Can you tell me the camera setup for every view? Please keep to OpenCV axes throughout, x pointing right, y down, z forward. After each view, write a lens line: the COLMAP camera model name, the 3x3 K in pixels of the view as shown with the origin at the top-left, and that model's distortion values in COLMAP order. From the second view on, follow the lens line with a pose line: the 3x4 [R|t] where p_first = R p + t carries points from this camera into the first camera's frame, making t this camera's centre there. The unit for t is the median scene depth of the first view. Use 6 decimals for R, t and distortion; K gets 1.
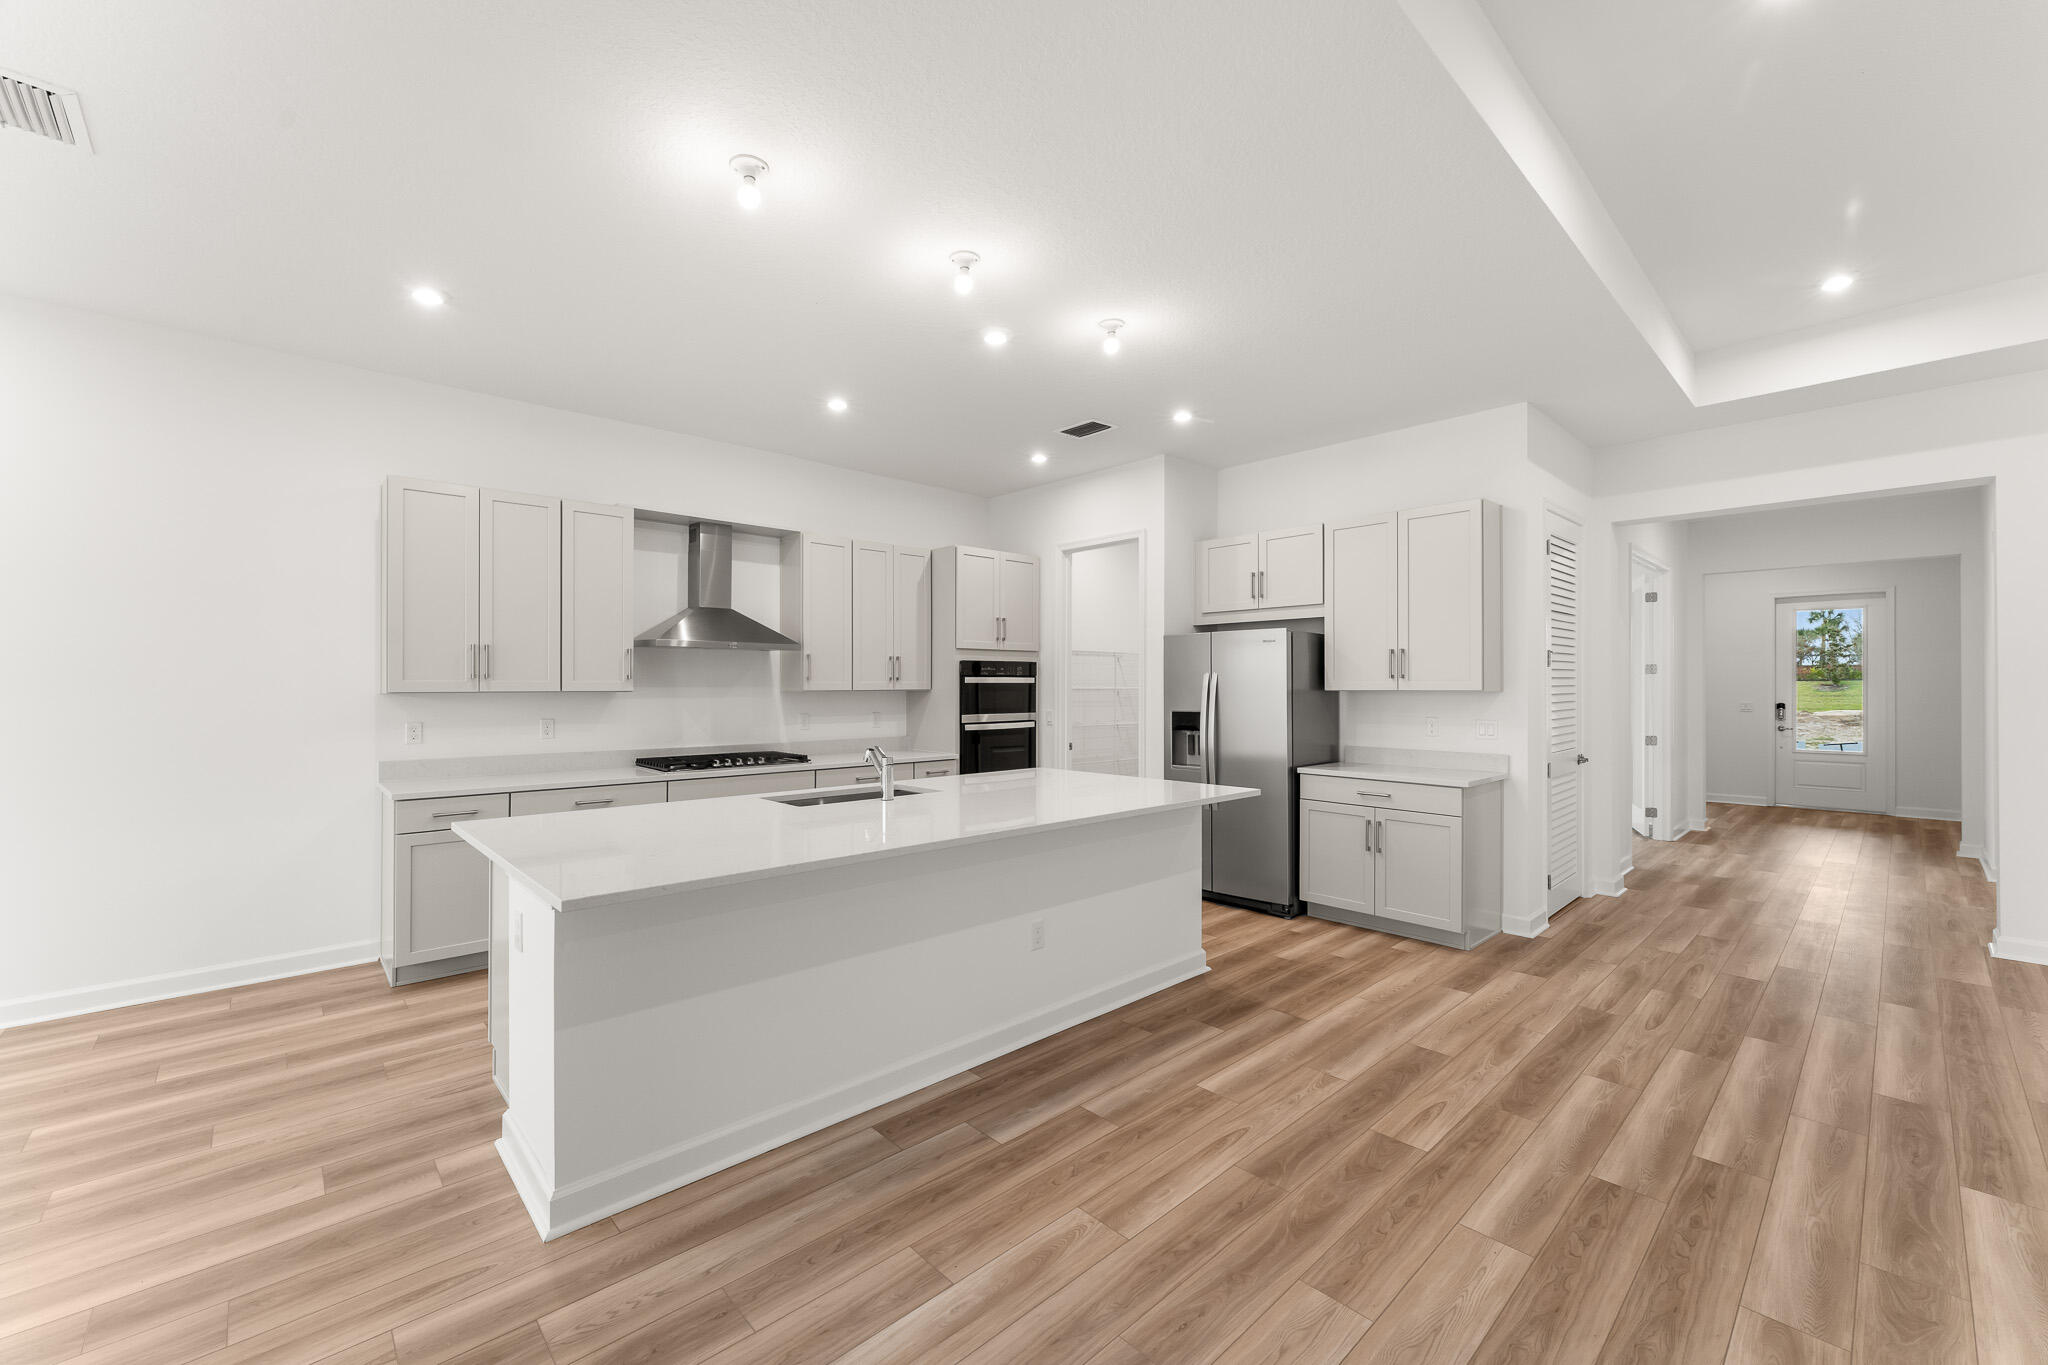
lens RADIAL K [[818.4, 0, 1019.7], [0, 818.4, 678.5], [0, 0, 1]] dist [-0.000885, -0.000357]
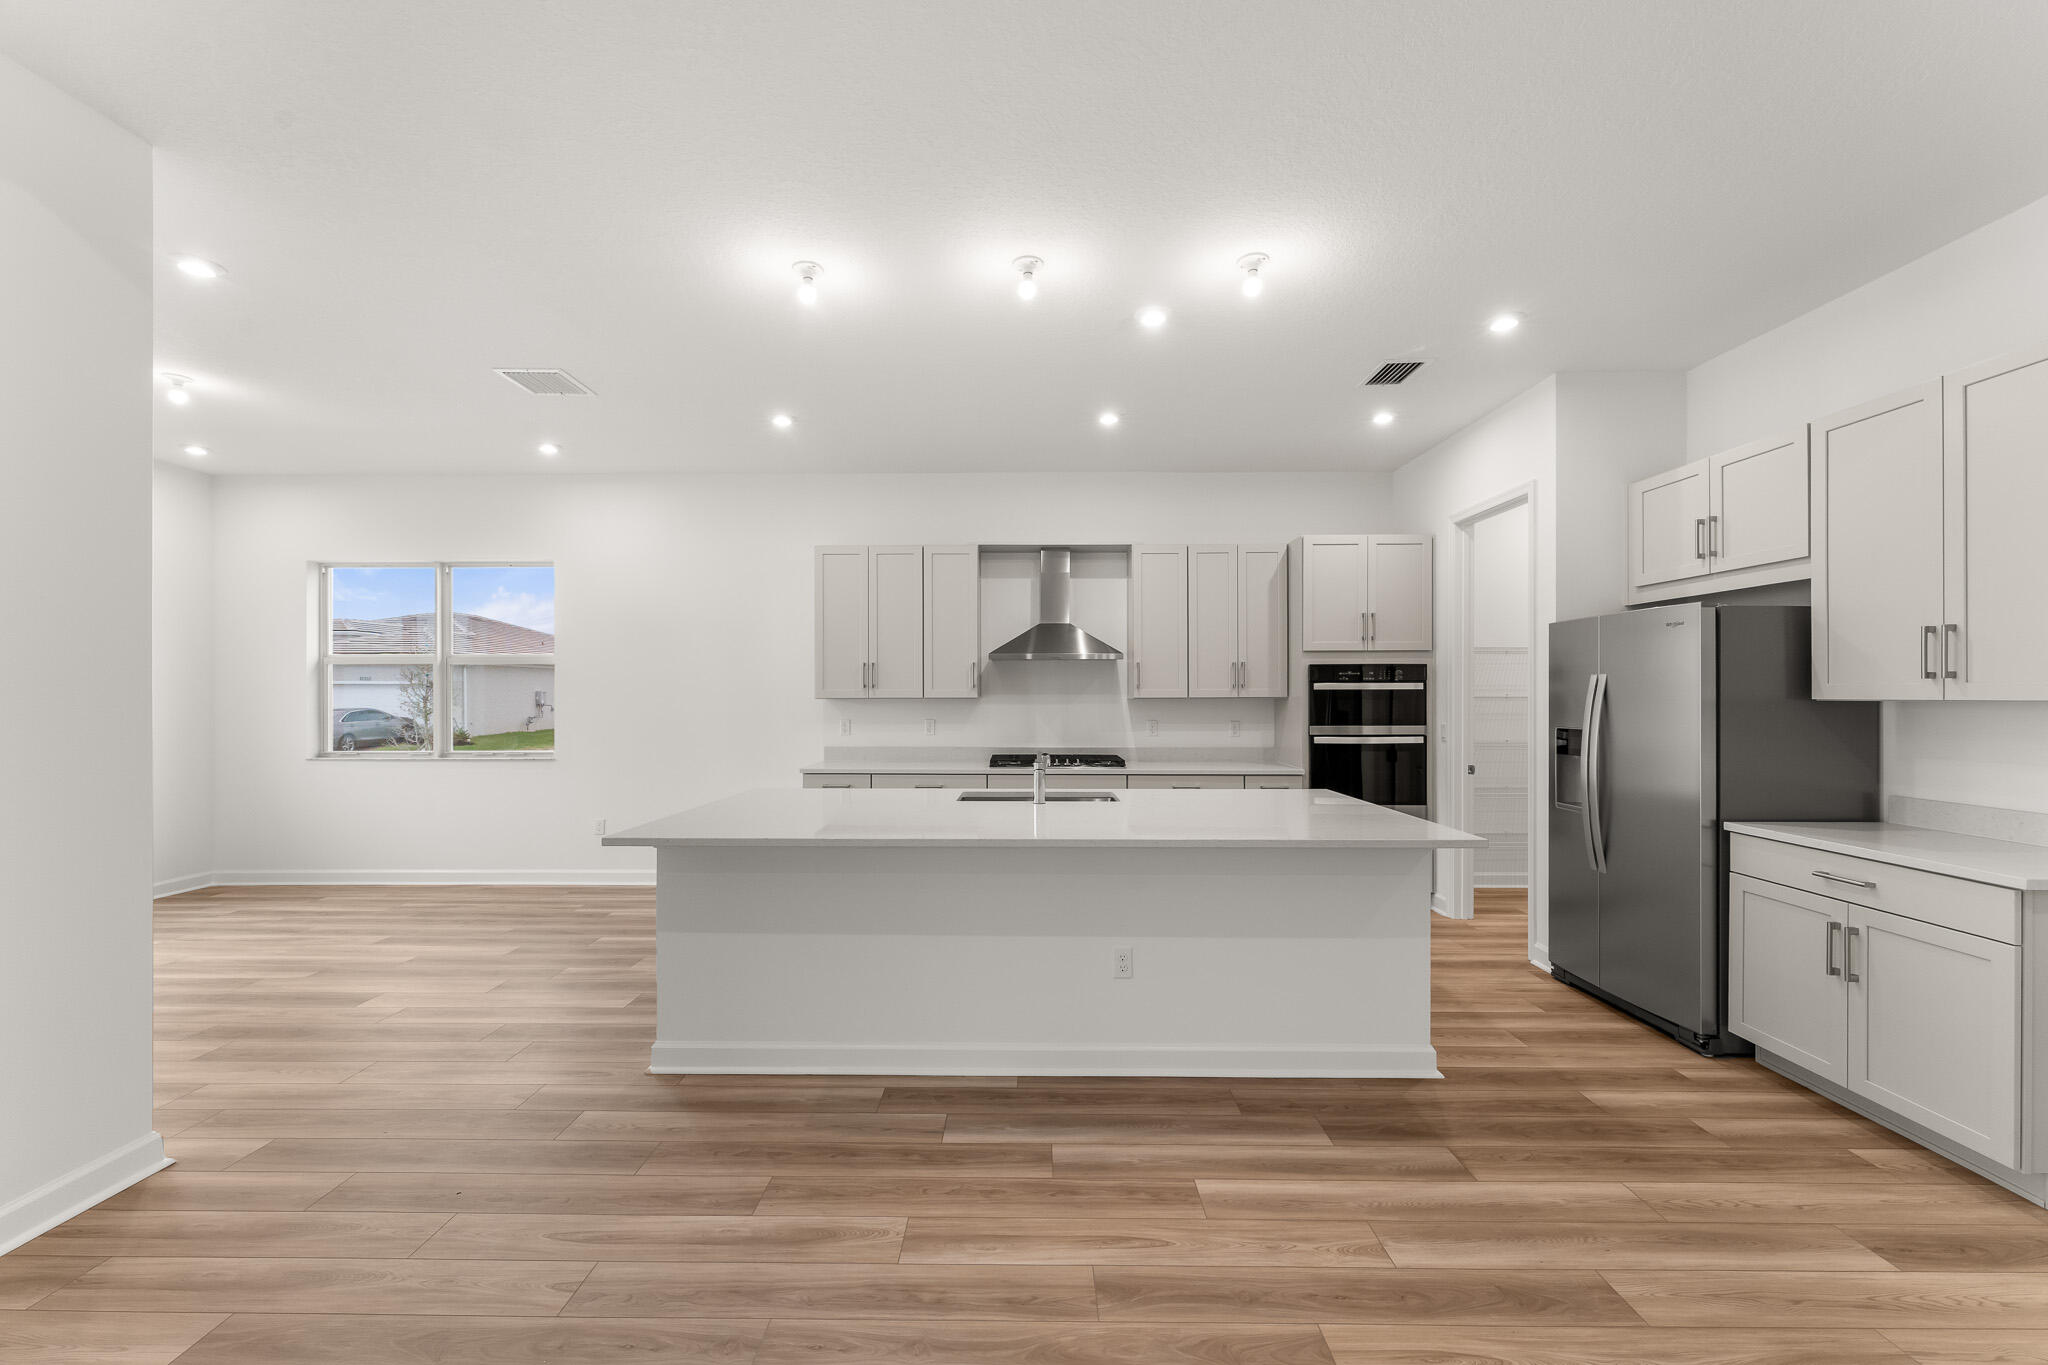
lens RADIAL K [[820.1, 0, 1021.0], [0, 820.1, 690.7], [0, 0, 1]] dist [-0.000675, -0.000096]
pose [[0.724655, -0.003109, -0.689105, 0.449611], [0.007439, 0.999967, 0.003310, 0.001698], [0.689072, -0.007525, 0.724654, 0.196901]]
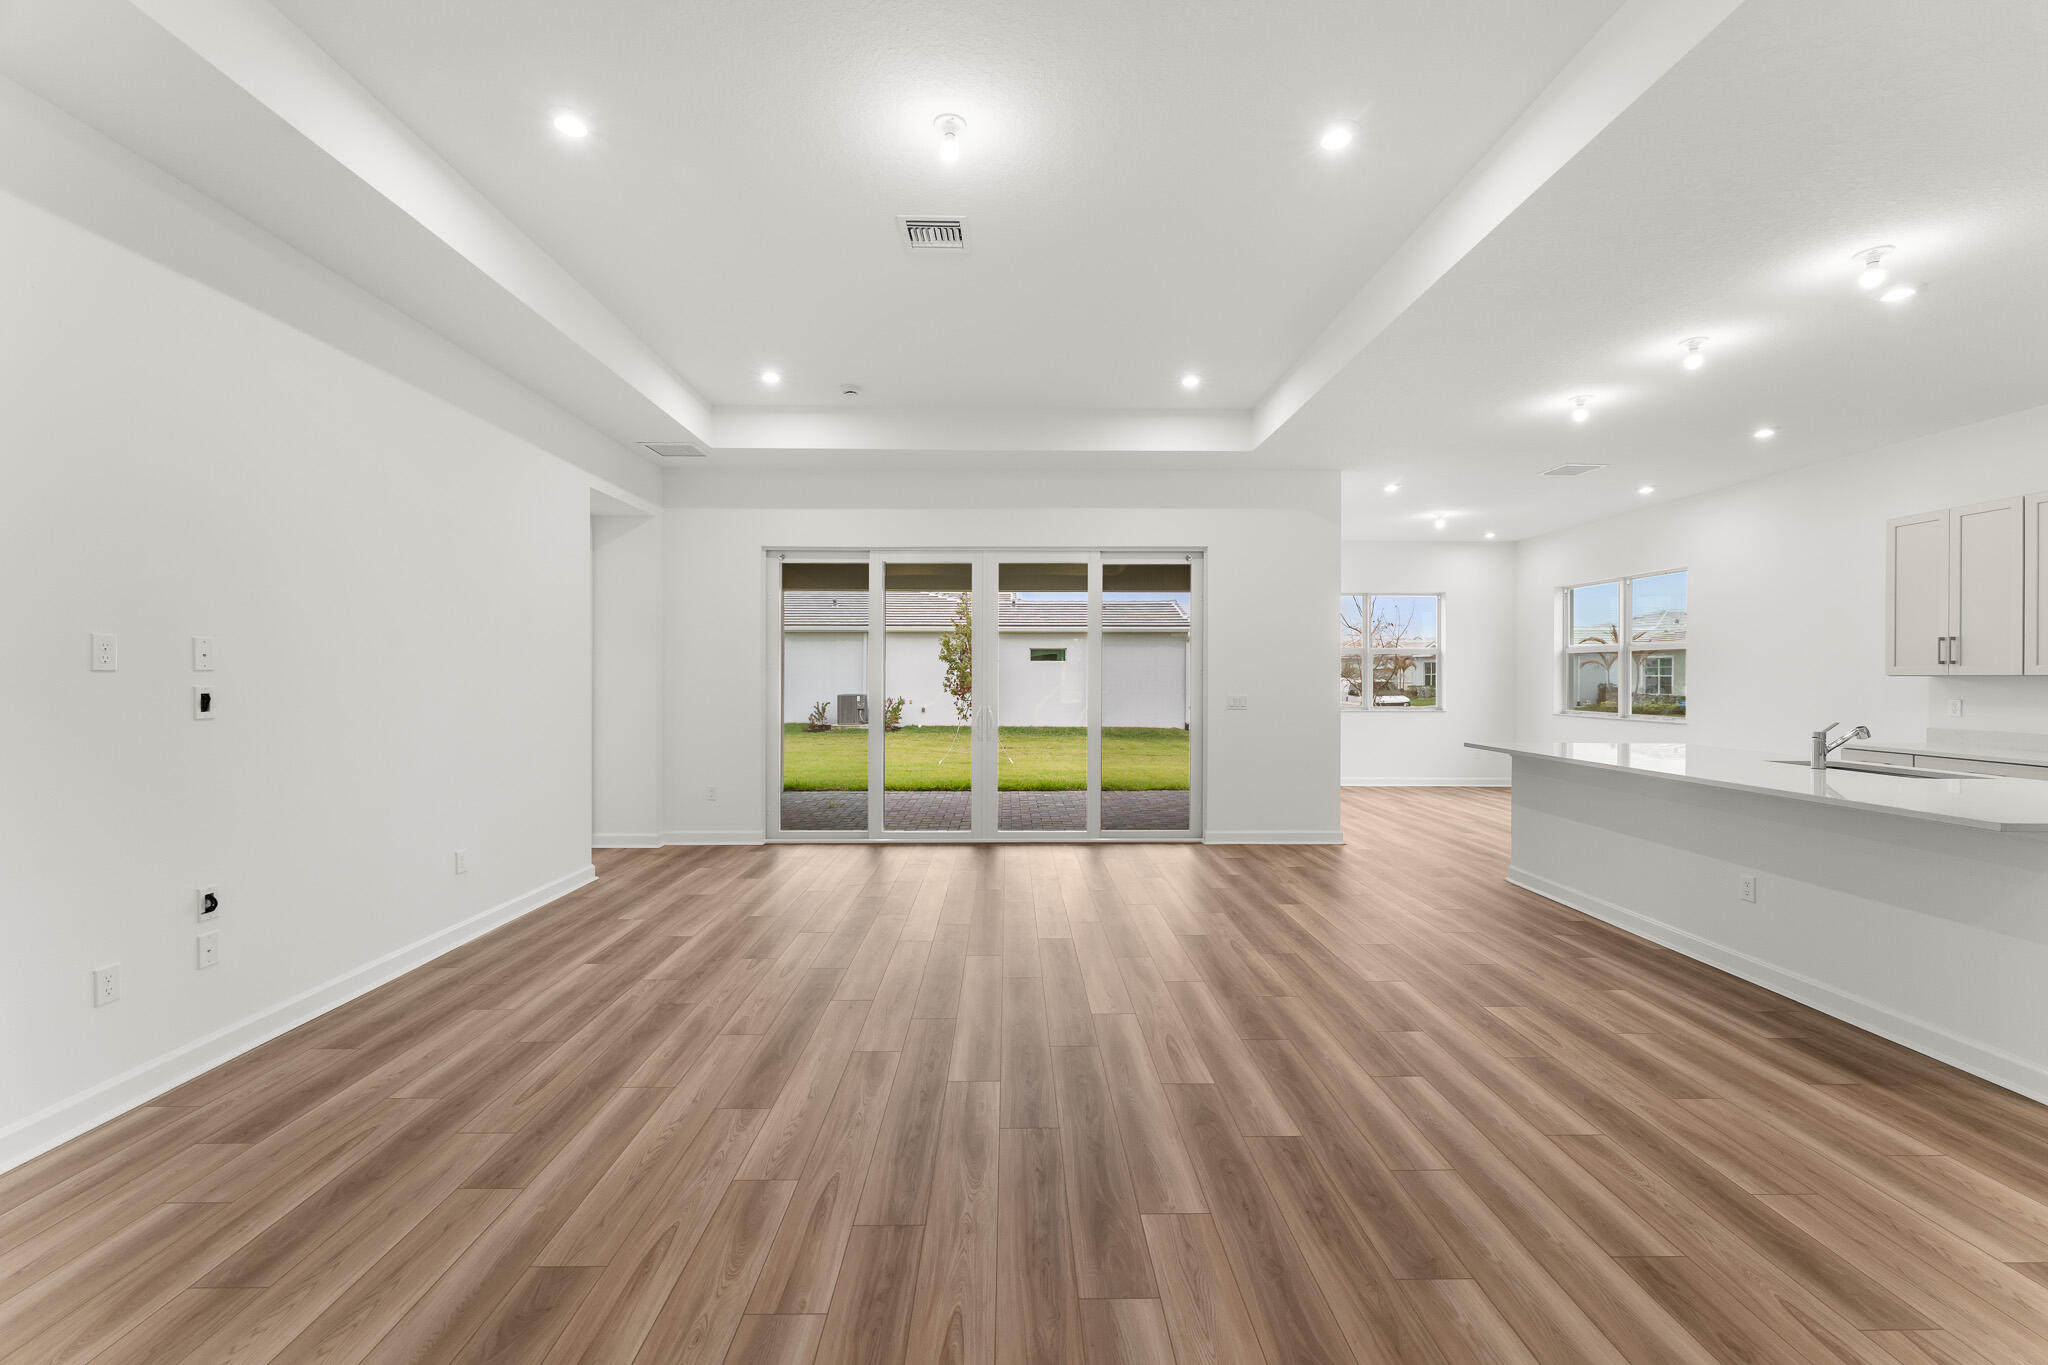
lens RADIAL K [[818.4, 0, 1019.7], [0, 818.4, 678.5], [0, 0, 1]] dist [-0.000885, -0.000357]
pose [[-0.669233, 0.001520, -0.743051, 1.190938], [0.004146, 0.999990, -0.001688, 0.017003], [0.743041, -0.004211, -0.669233, 0.786284]]
